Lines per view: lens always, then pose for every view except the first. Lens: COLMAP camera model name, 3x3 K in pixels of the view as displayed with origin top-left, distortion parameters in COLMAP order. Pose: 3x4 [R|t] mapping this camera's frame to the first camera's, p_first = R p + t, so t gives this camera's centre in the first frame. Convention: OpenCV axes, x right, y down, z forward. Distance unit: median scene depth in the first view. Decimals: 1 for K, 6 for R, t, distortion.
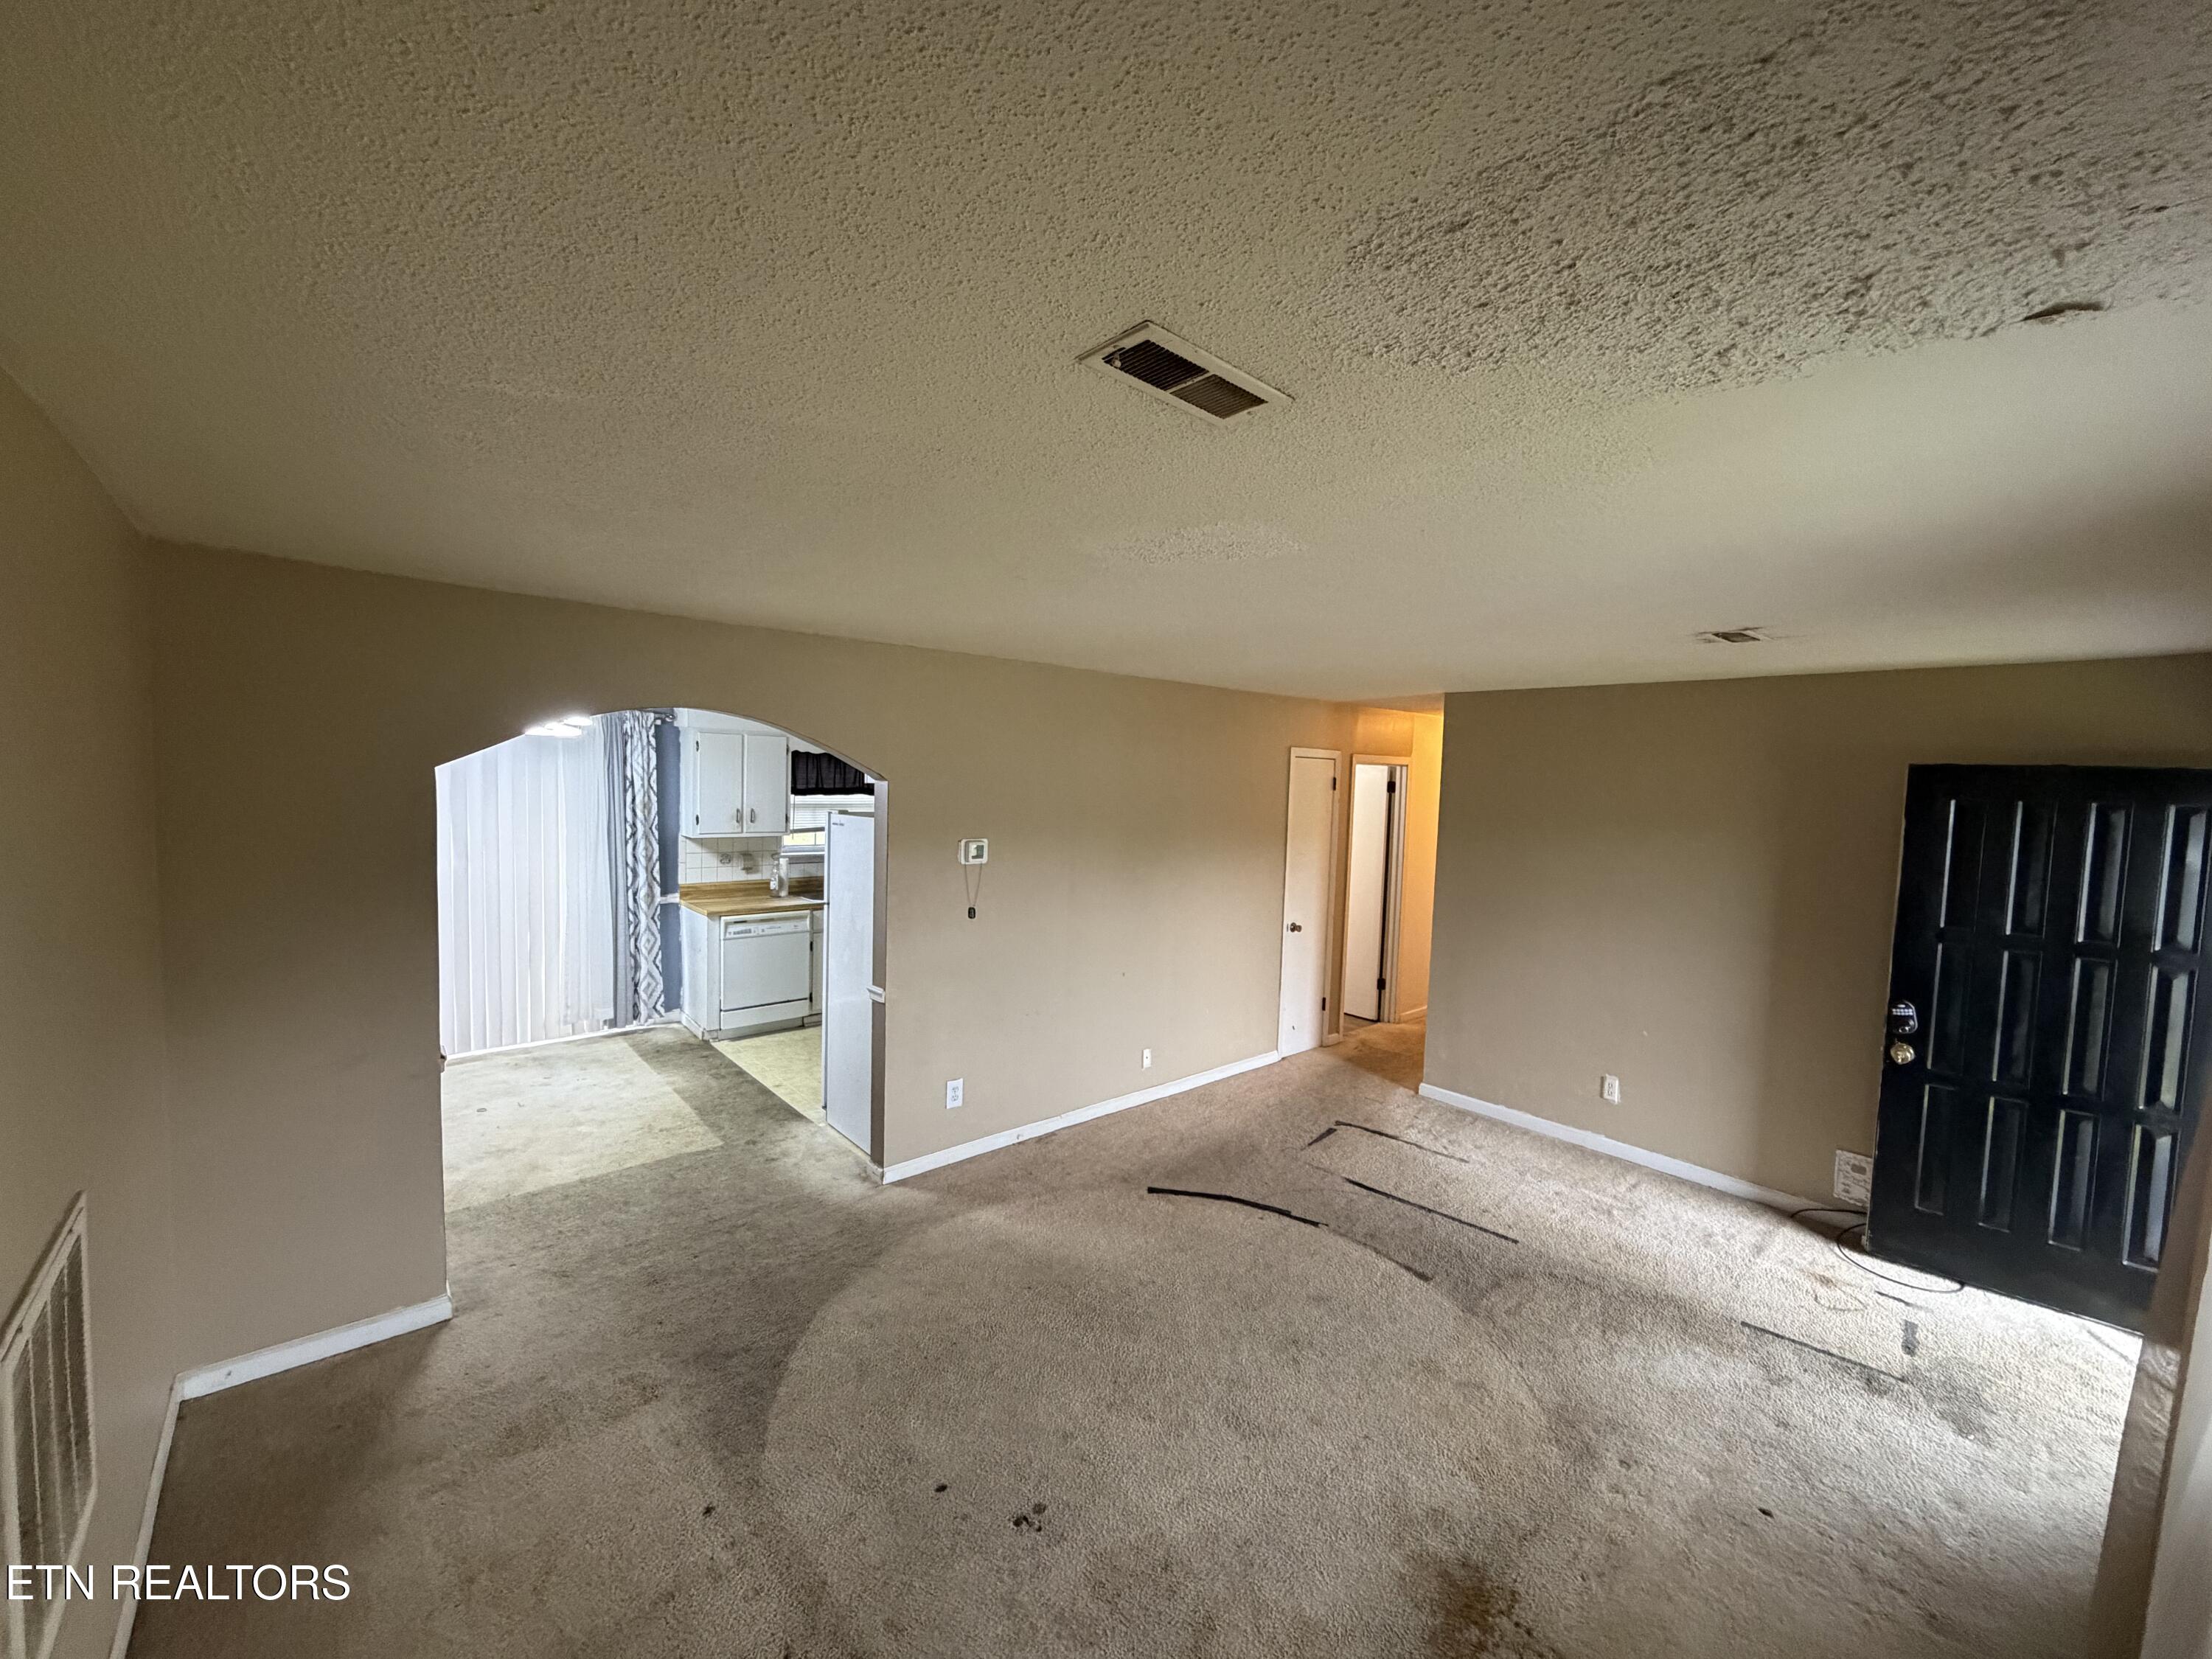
lens RADIAL K [[876.7, 0, 1107.9], [0, 876.7, 830.7], [0, 0, 1]] dist [-0.003367, -0.000281]
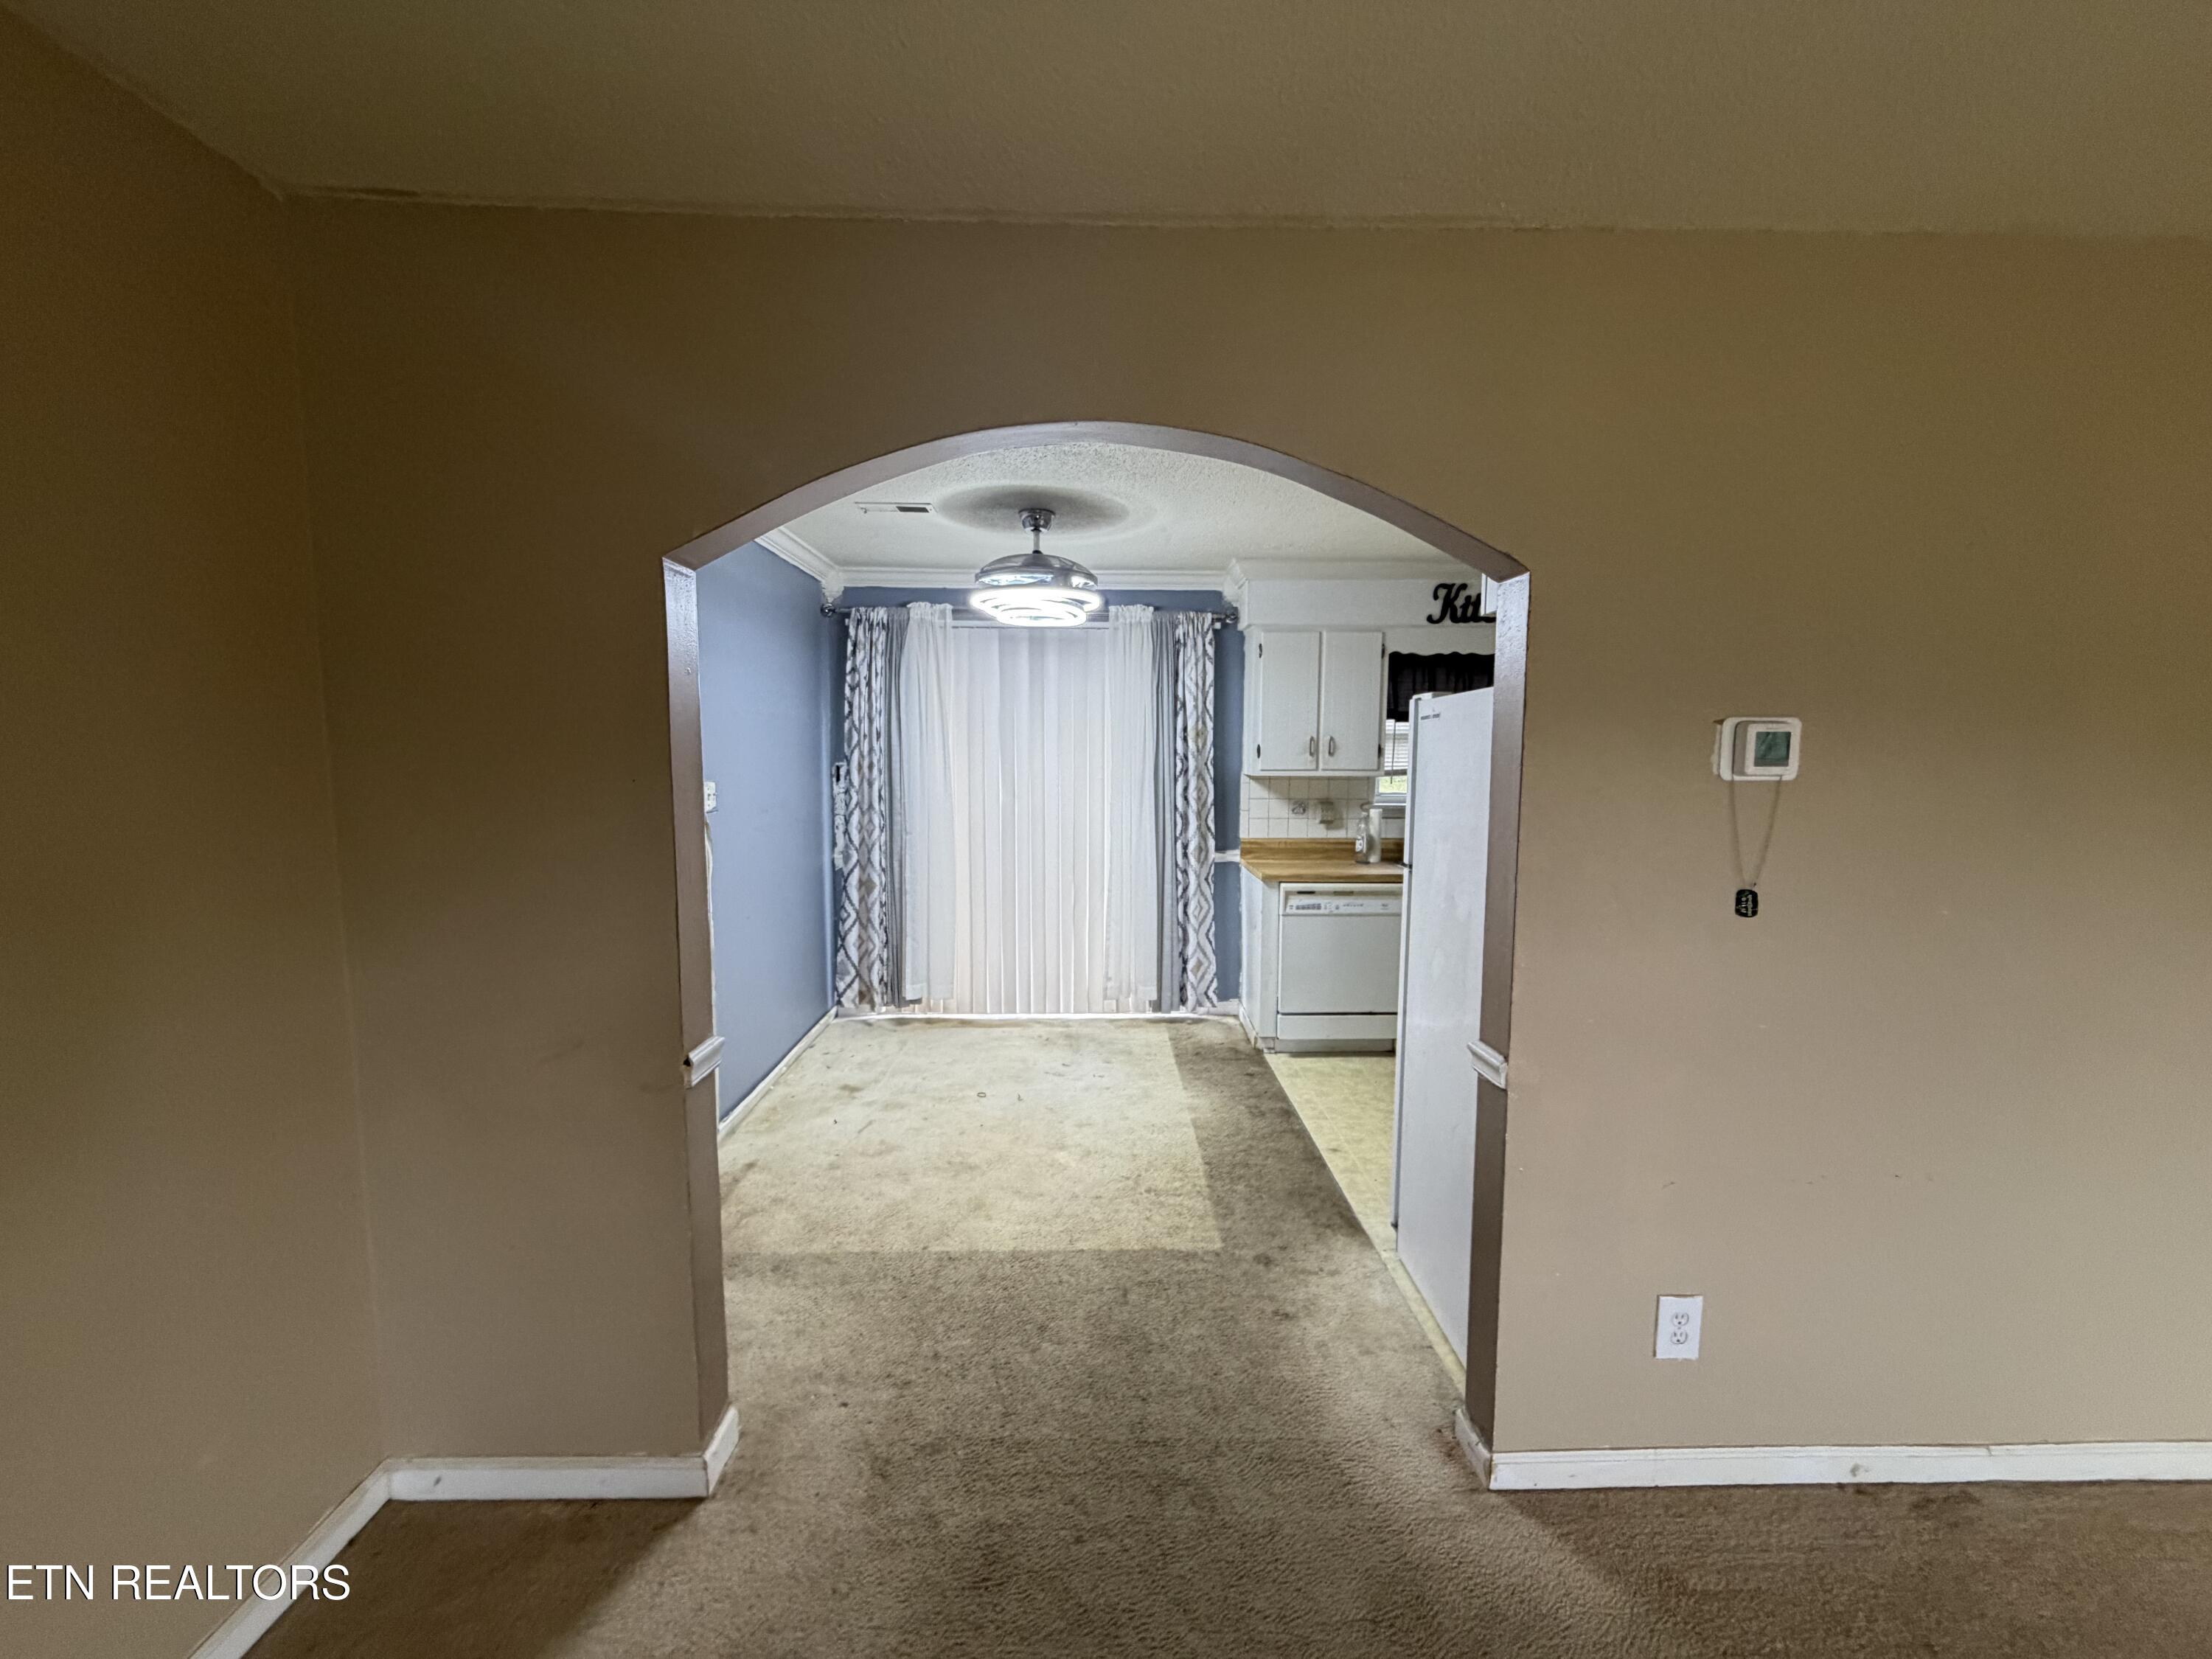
lens RADIAL K [[876.7, 0, 1103.6], [0, 876.7, 829.2], [0, 0, 1]] dist [-0.003367, -0.000281]
pose [[0.758278, 0.030449, -0.651220, -0.089625], [-0.020799, 0.999530, 0.022517, 0.043342], [0.651600, -0.003529, 0.758555, 0.380837]]
